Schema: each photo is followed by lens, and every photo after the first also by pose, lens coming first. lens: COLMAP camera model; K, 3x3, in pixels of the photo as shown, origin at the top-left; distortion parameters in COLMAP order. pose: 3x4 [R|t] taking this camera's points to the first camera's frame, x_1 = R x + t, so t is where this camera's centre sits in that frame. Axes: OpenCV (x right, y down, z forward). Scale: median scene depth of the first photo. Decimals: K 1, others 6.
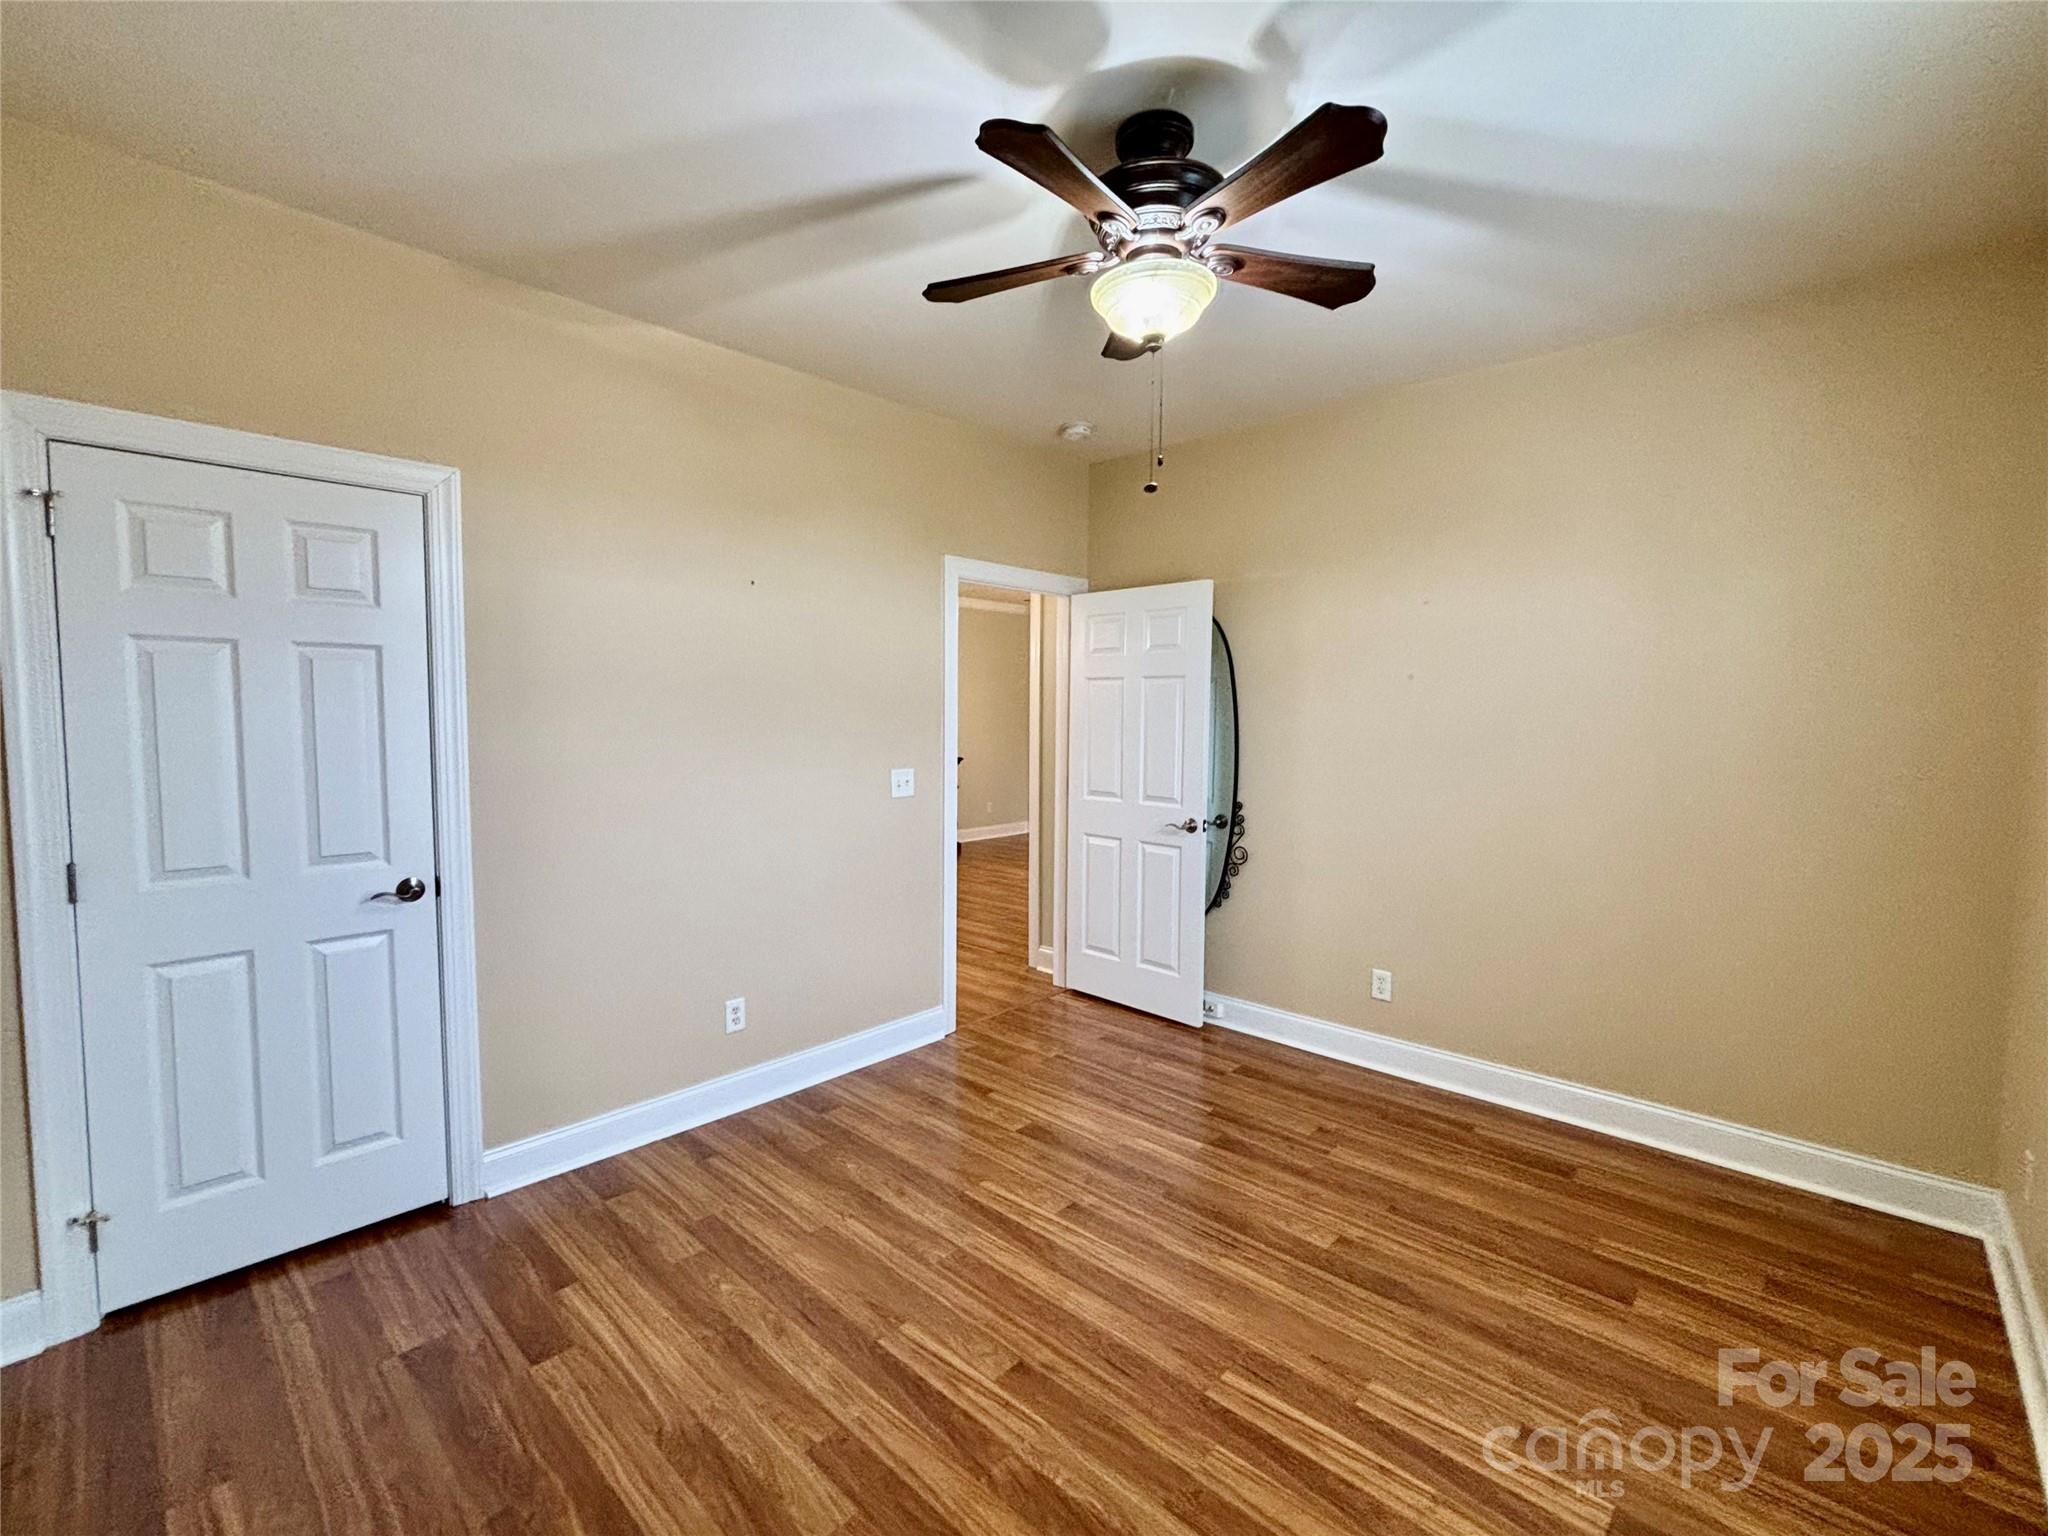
lens RADIAL K [[902.0, 0, 1023.5], [0, 902.0, 765.6], [0, 0, 1]] dist [0.011980, 0.000036]
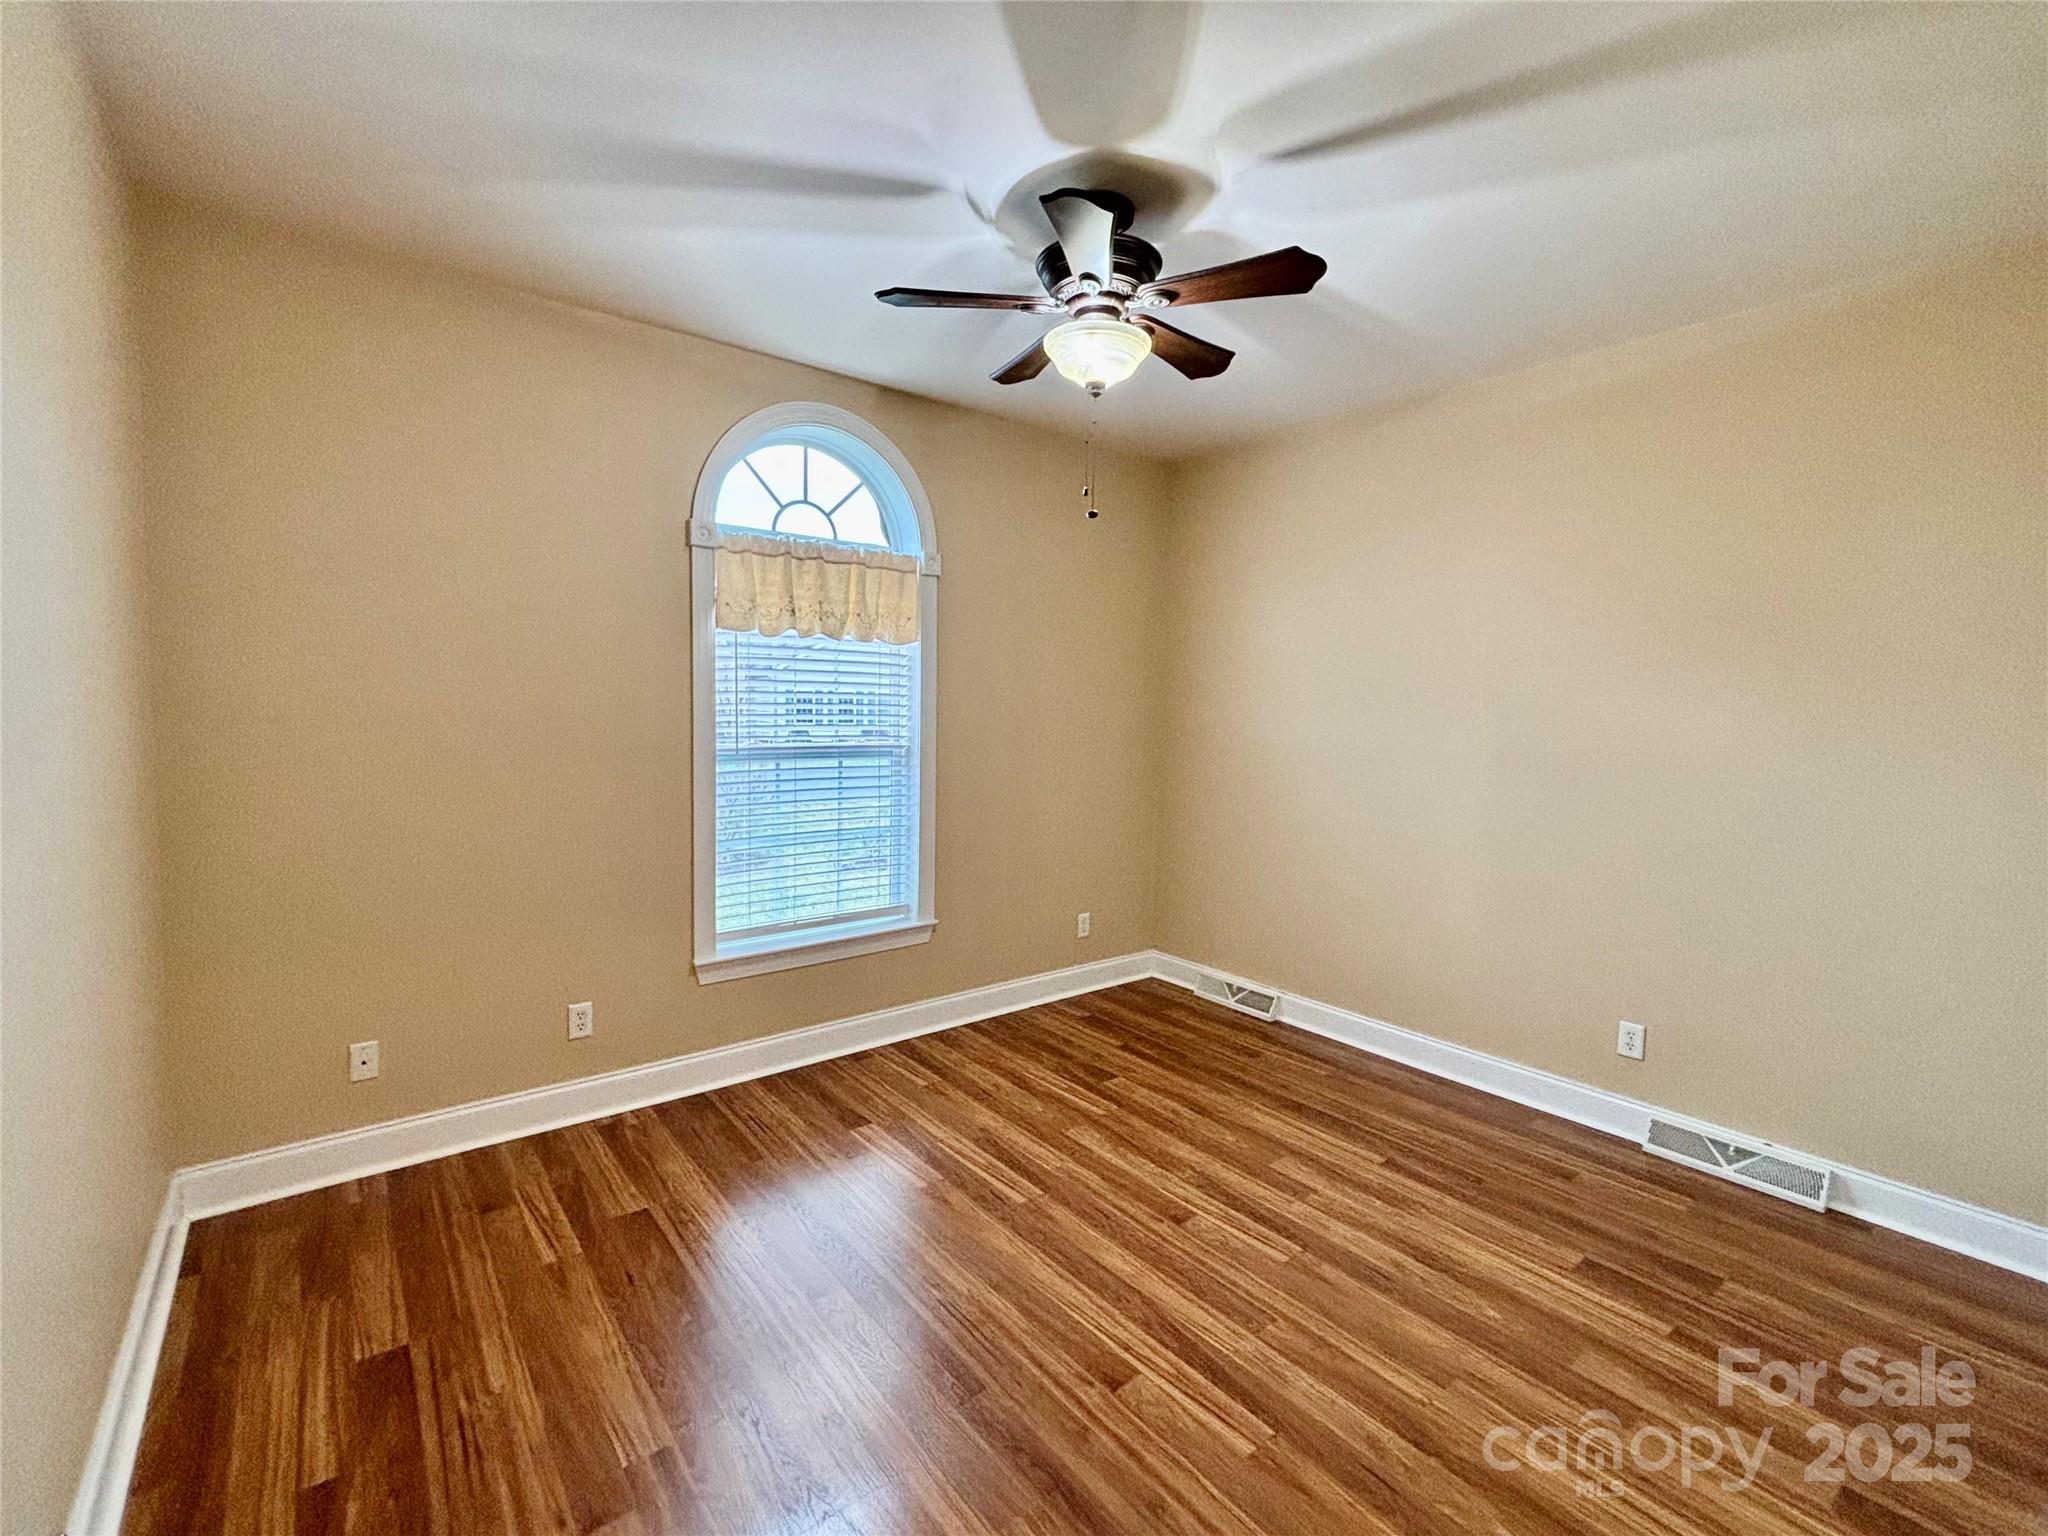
lens RADIAL K [[902.0, 0, 1025.1], [0, 902.0, 765.4], [0, 0, 1]] dist [0.011980, 0.000036]
pose [[-0.989543, -0.035083, 0.139904, 0.043749], [-0.016963, 0.991543, 0.128665, -0.107798], [-0.143234, 0.124946, -0.981770, 1.767042]]
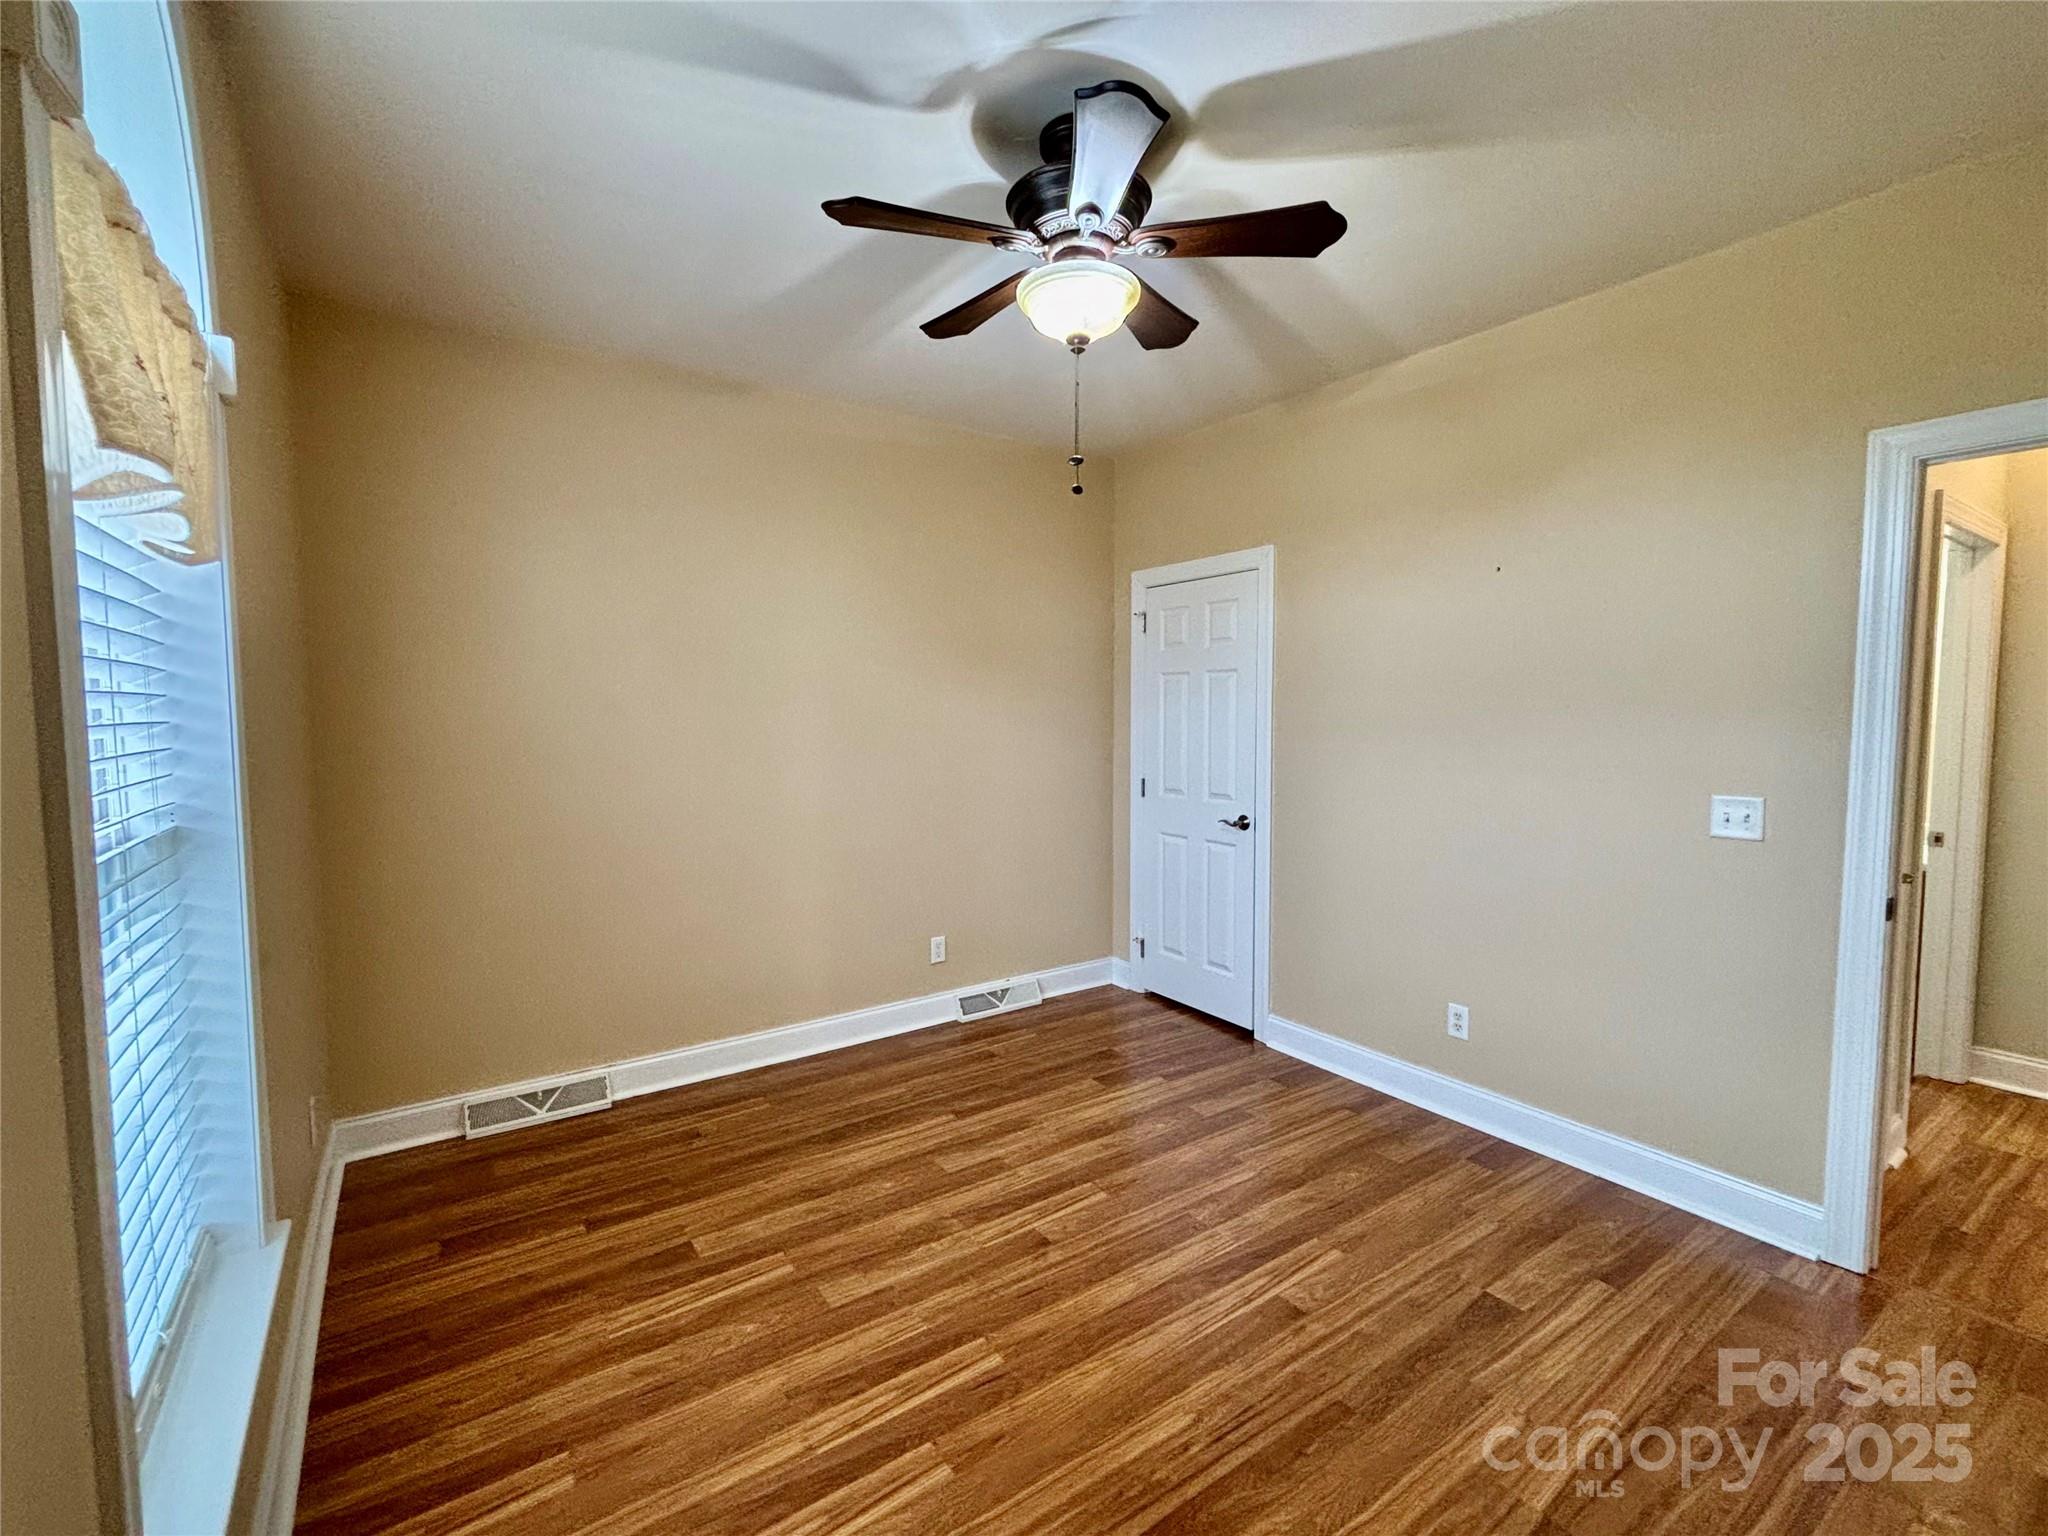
lens RADIAL K [[902.0, 0, 1017.6], [0, 902.0, 765.8], [0, 0, 1]] dist [0.011980, 0.000036]
pose [[-0.210581, 0.062595, -0.975570, 0.934066], [-0.057003, 0.995464, 0.076176, -0.058641], [0.975913, 0.071652, -0.206057, 0.938593]]
